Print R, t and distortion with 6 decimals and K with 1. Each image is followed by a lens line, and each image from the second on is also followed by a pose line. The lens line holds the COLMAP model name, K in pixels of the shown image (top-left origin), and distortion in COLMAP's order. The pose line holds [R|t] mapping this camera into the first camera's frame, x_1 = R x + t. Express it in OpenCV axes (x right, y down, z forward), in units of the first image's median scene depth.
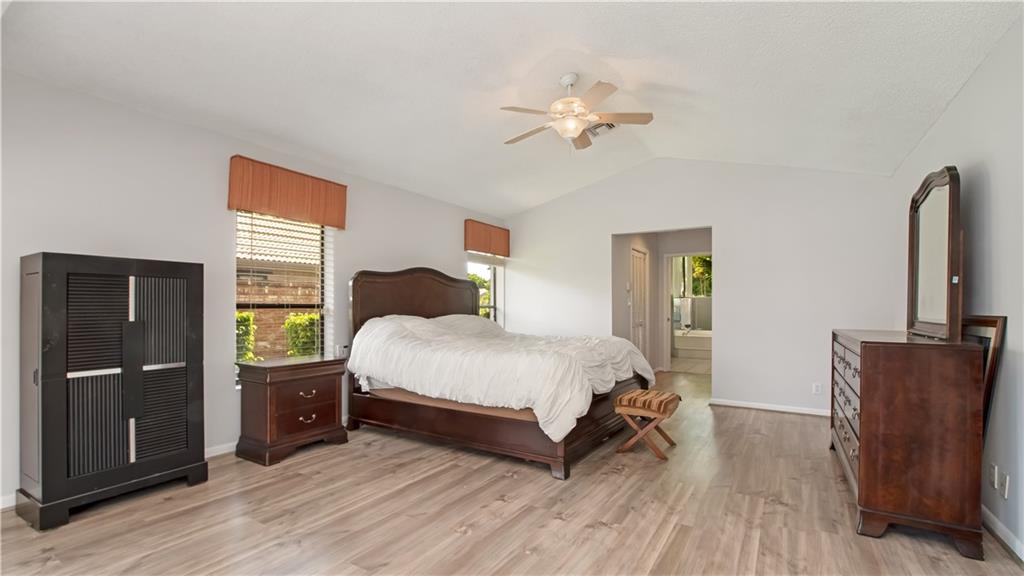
lens RADIAL K [[462.1, 0, 497.4], [0, 462.1, 284.1], [0, 0, 1]] dist [-0.025414, 0.001047]
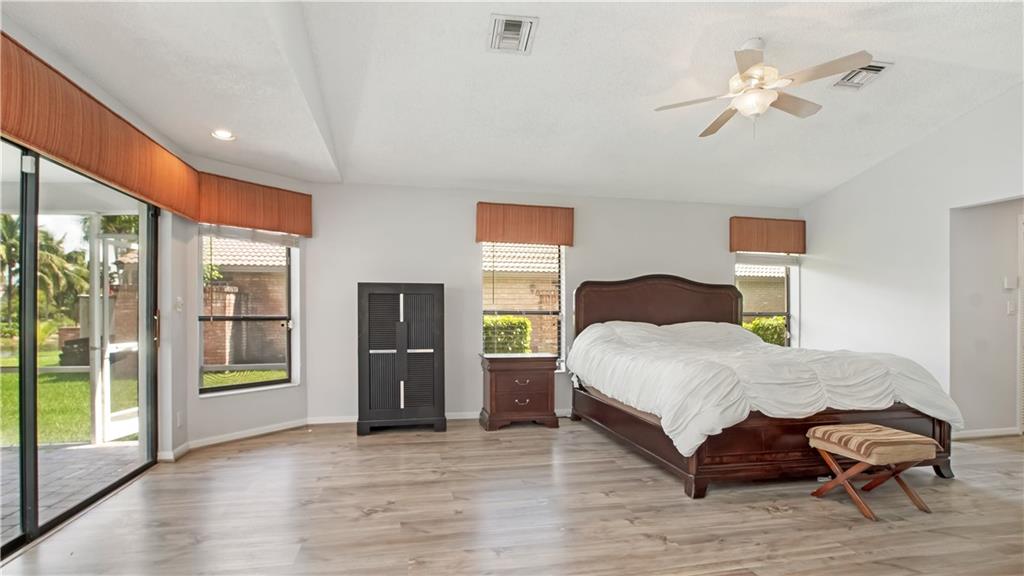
lens RADIAL K [[467.0, 0, 493.2], [0, 467.0, 298.9], [0, 0, 1]] dist [-0.023659, 0.001151]
pose [[0.695509, -0.021823, -0.718186, 0.464739], [0.031475, 0.999505, 0.000110, 0.008225], [0.717828, -0.022682, 0.695851, 0.057475]]
